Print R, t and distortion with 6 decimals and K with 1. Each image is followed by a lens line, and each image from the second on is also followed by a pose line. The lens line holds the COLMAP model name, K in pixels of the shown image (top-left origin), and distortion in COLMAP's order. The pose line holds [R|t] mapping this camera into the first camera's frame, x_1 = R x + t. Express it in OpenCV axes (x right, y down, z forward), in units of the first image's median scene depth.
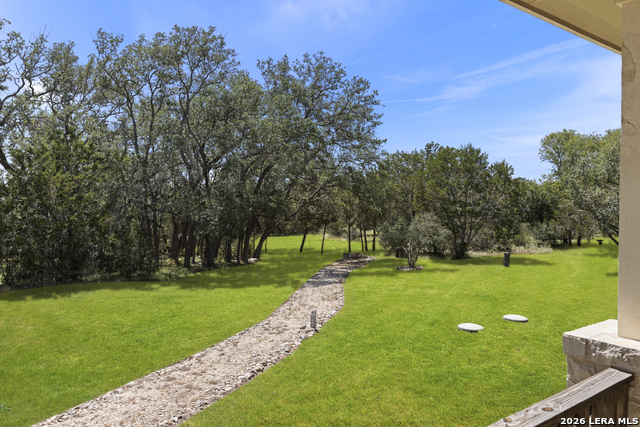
lens RADIAL K [[468.6, 0, 320.1], [0, 468.6, 214.9], [0, 0, 1]] dist [-0.000539, -0.002451]
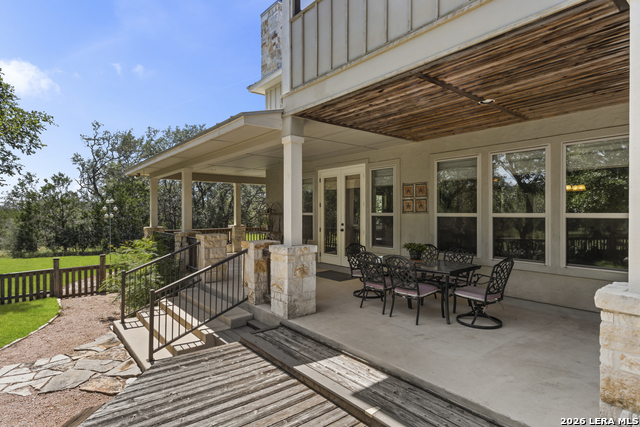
lens RADIAL K [[349.3, 0, 320.4], [0, 349.3, 211.4], [0, 0, 1]] dist [0.000884, 0.000217]
pose [[0.998718, 0.003112, 0.050533, 0.178567], [-0.001975, 0.999744, -0.022544, 0.002052], [-0.050590, 0.022415, 0.998468, -0.482054]]
